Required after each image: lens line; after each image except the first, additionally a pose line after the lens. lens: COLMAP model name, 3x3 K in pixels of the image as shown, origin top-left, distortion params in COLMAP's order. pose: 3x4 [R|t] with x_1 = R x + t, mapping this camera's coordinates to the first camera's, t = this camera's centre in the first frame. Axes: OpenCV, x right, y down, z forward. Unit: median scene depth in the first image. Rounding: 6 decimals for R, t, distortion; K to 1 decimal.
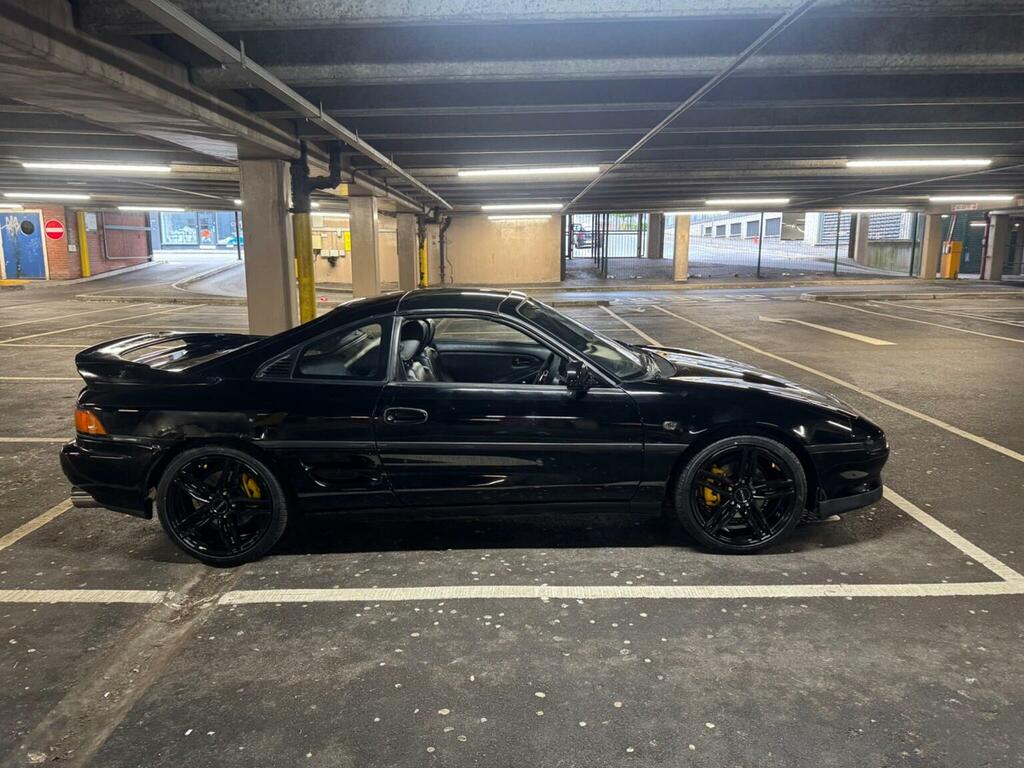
lens RADIAL K [[719.5, 0, 518.6], [0, 719.5, 381.6], [0, 0, 1]] dist [0.113892, -0.175538]
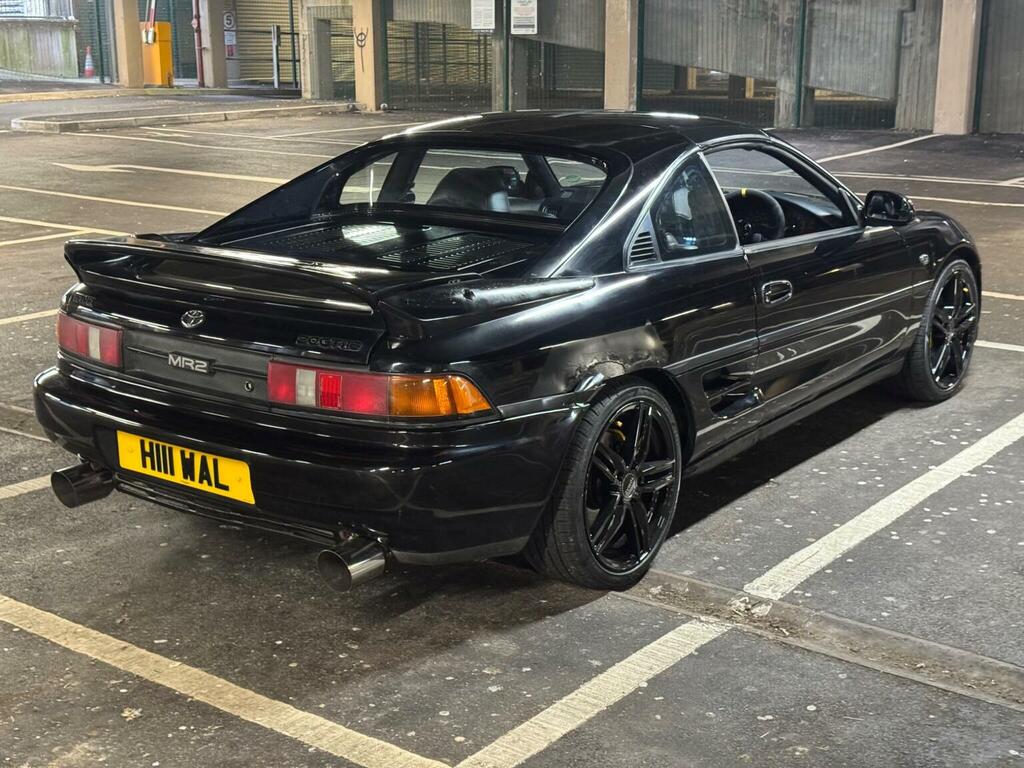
lens RADIAL K [[1441.2, 0, 512.0], [0, 1441.2, 384.0], [0, 0, 1]] dist [0.153152, 0.027875]
pose [[0.596085, -0.187120, 0.780813, -1.376234], [0.143202, 0.981649, 0.125928, -0.076758], [-0.790048, 0.036750, 0.611943, 0.339354]]
